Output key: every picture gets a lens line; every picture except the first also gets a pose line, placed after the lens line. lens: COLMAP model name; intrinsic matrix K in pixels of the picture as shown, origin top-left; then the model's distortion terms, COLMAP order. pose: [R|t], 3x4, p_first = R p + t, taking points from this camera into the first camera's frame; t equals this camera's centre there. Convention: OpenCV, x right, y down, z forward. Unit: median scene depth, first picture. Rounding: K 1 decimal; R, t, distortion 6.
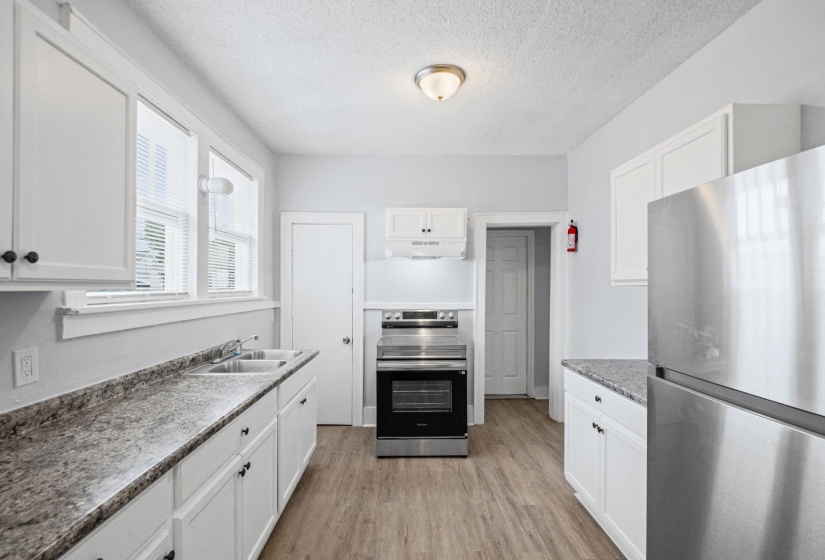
lens RADIAL K [[361.8, 0, 412.2], [0, 361.8, 277.2], [0, 0, 1]] dist [0.000937, -0.000848]
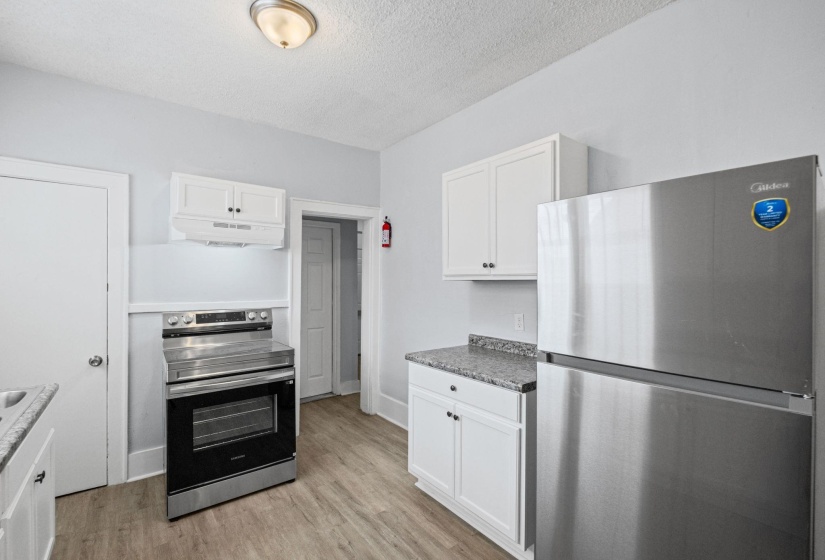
lens RADIAL K [[361.8, 0, 412.2], [0, 361.8, 277.2], [0, 0, 1]] dist [0.000937, -0.000848]
pose [[0.808926, 0.007118, 0.587868, -0.125159], [-0.015772, 0.999830, 0.009596, 0.004515], [-0.587699, -0.017035, 0.808900, 0.144986]]
